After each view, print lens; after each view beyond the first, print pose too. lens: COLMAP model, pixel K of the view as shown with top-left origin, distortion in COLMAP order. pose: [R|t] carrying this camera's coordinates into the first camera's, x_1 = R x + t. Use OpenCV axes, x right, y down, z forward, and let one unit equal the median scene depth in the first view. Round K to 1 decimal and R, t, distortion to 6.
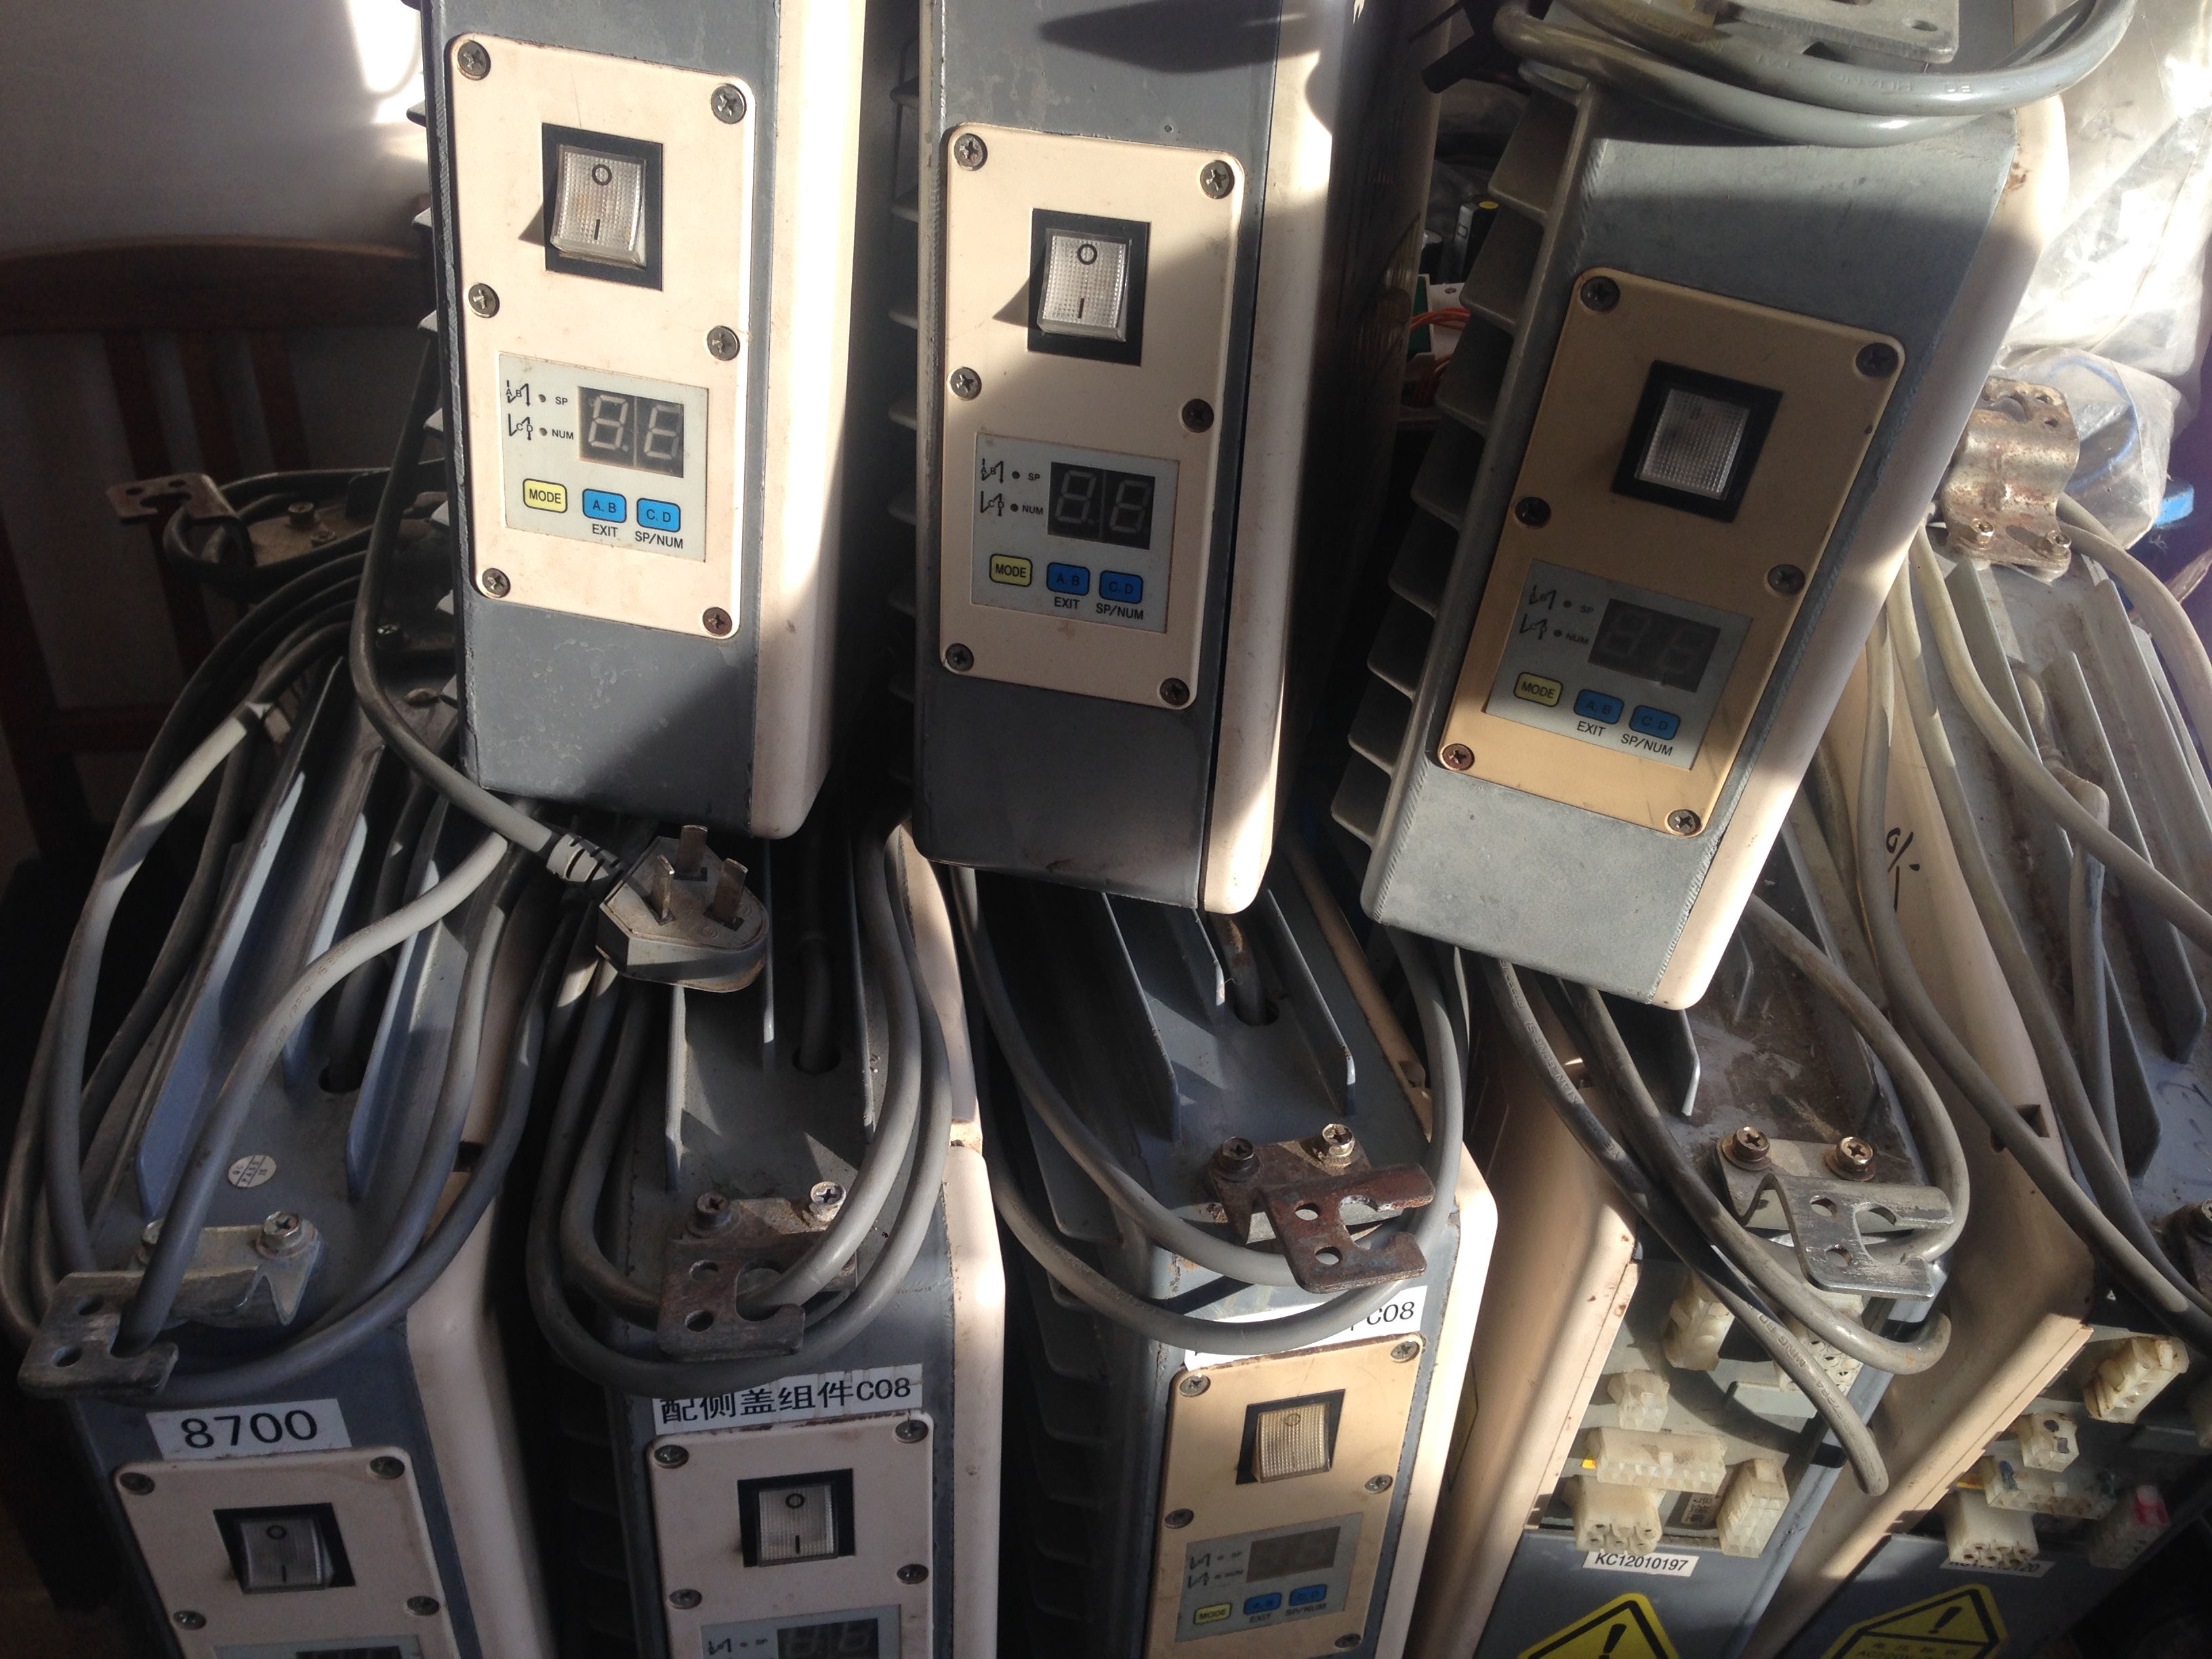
lens RADIAL K [[2126.9, 0, 1092.9], [0, 2126.9, 832.4], [0, 0, 1]] dist [0.021515, 0.000000]
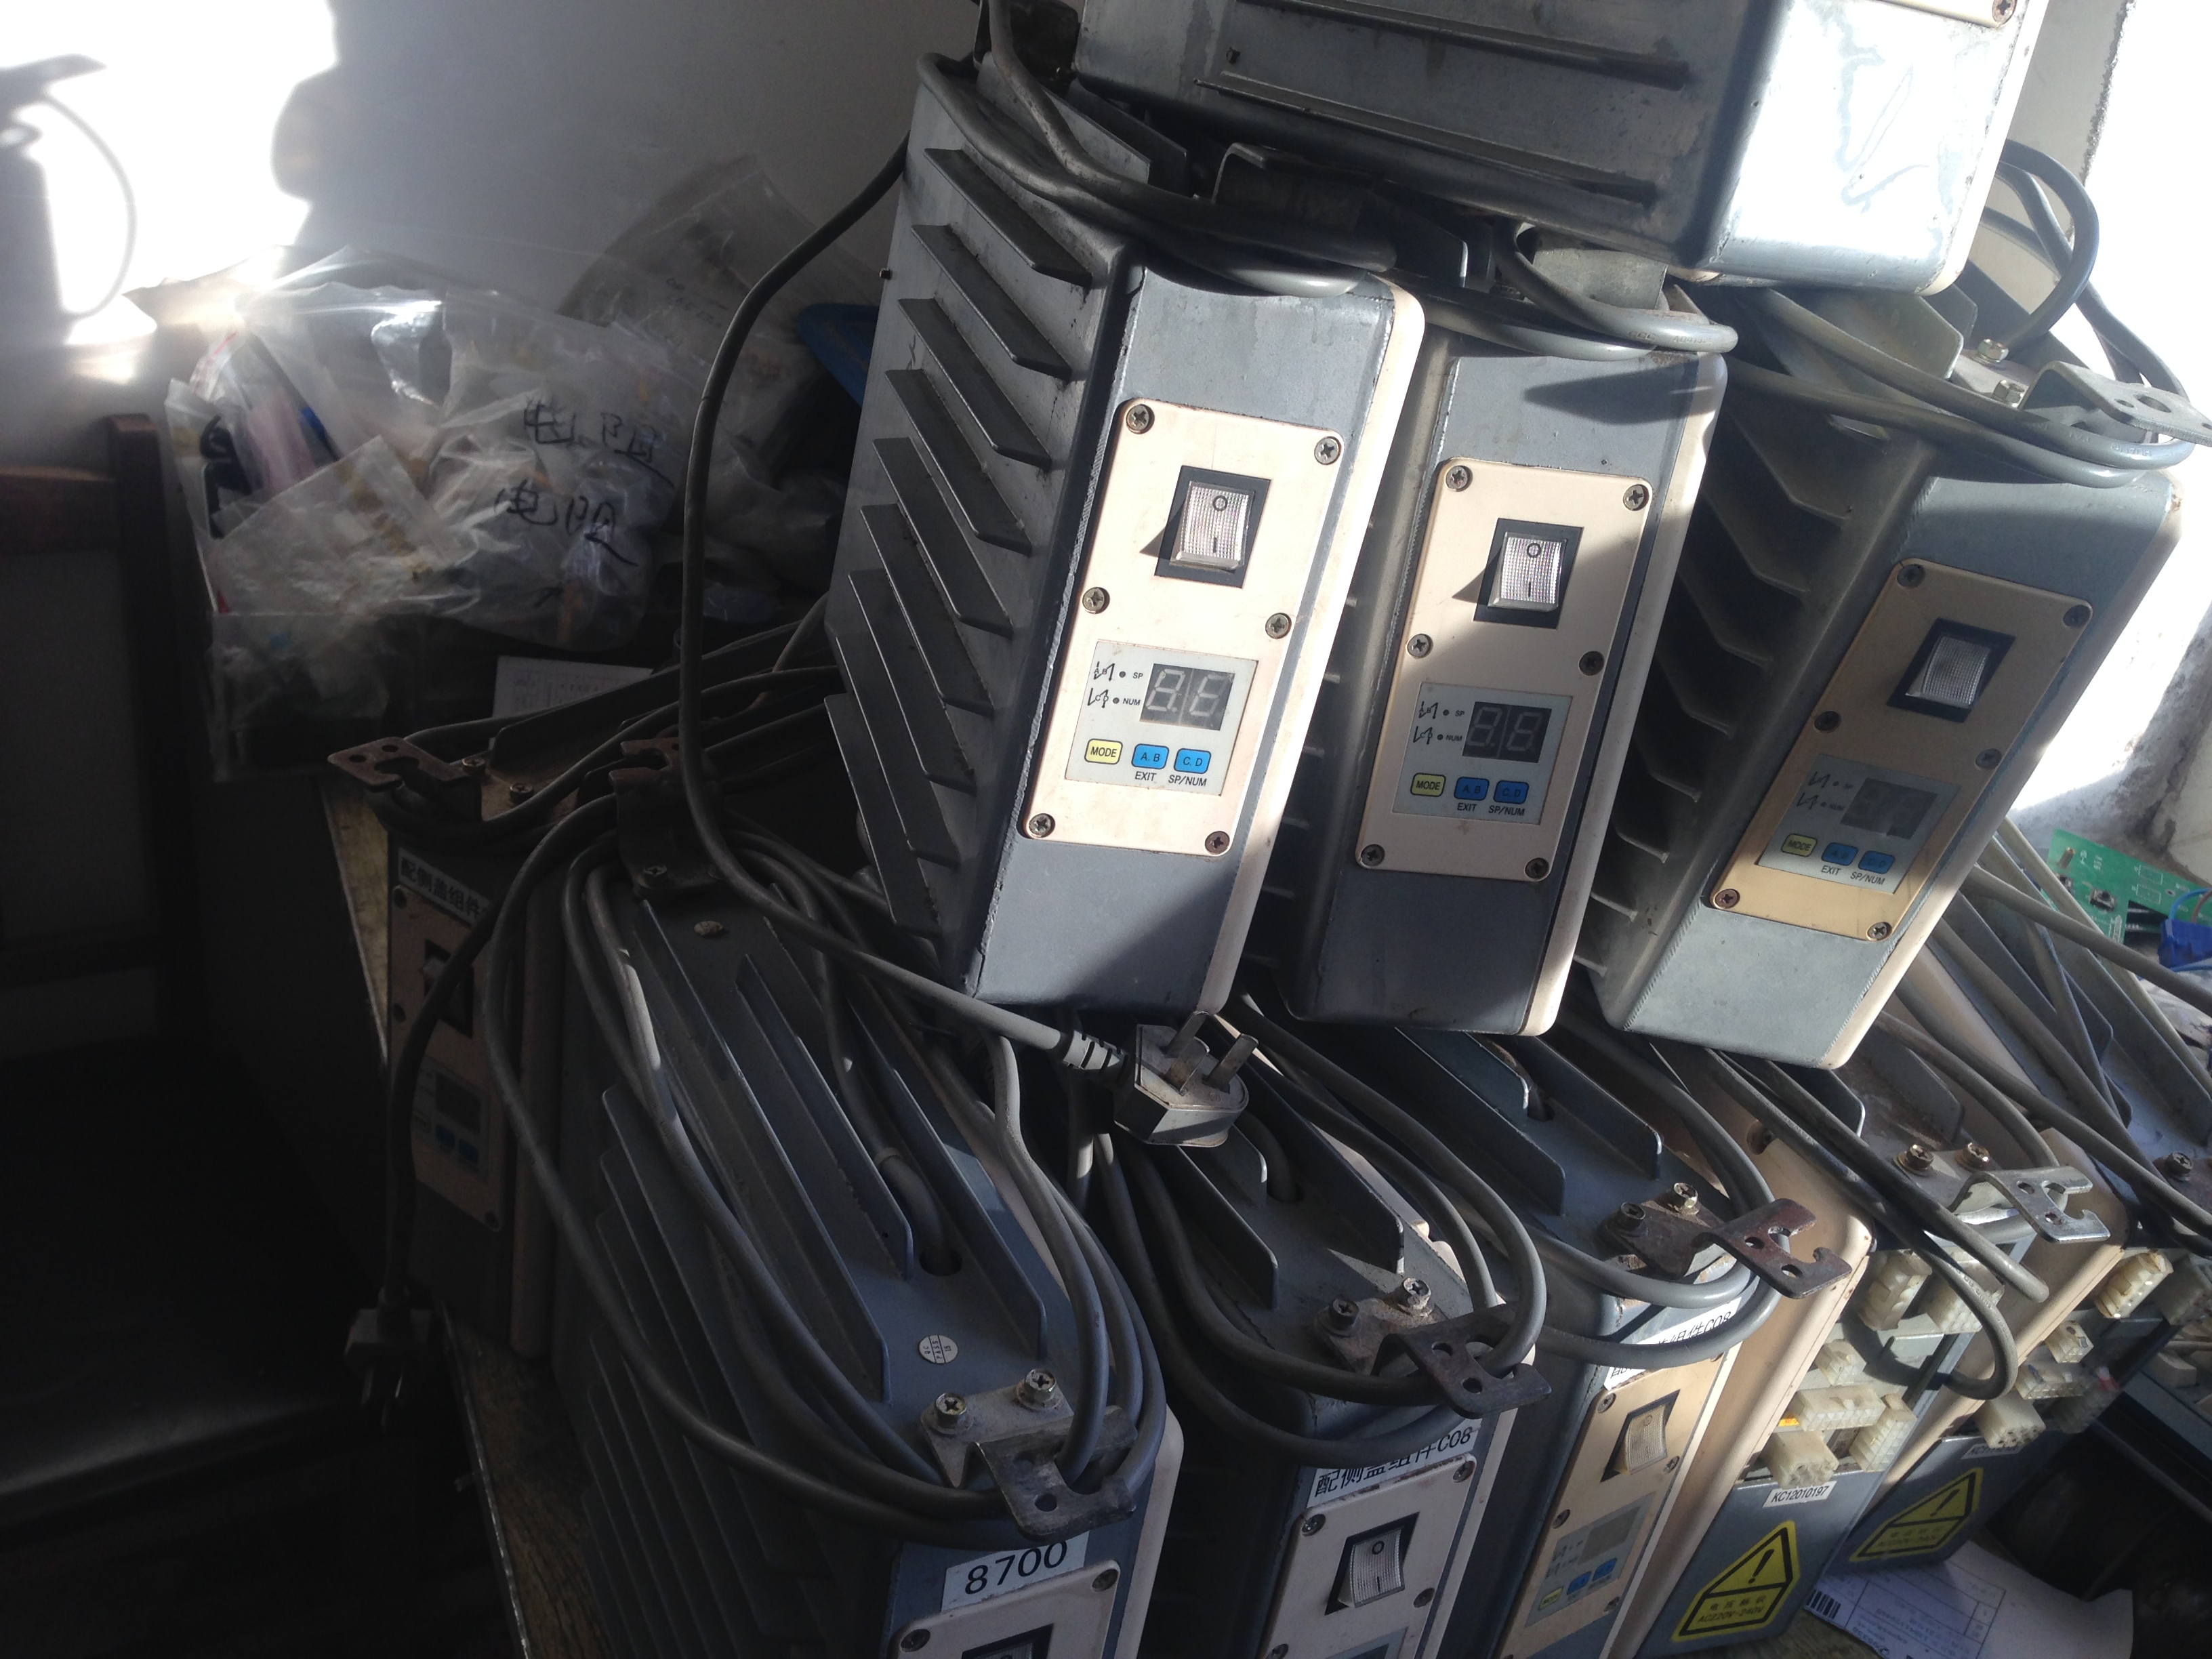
lens RADIAL K [[2126.9, 0, 1126.4], [0, 2126.9, 818.5], [0, 0, 1]] dist [0.021515, 0.000000]
pose [[0.924255, -0.075281, 0.374281, -0.703130], [0.102124, 0.993392, -0.052380, -0.055428], [-0.367864, 0.086635, 0.925835, -0.124496]]
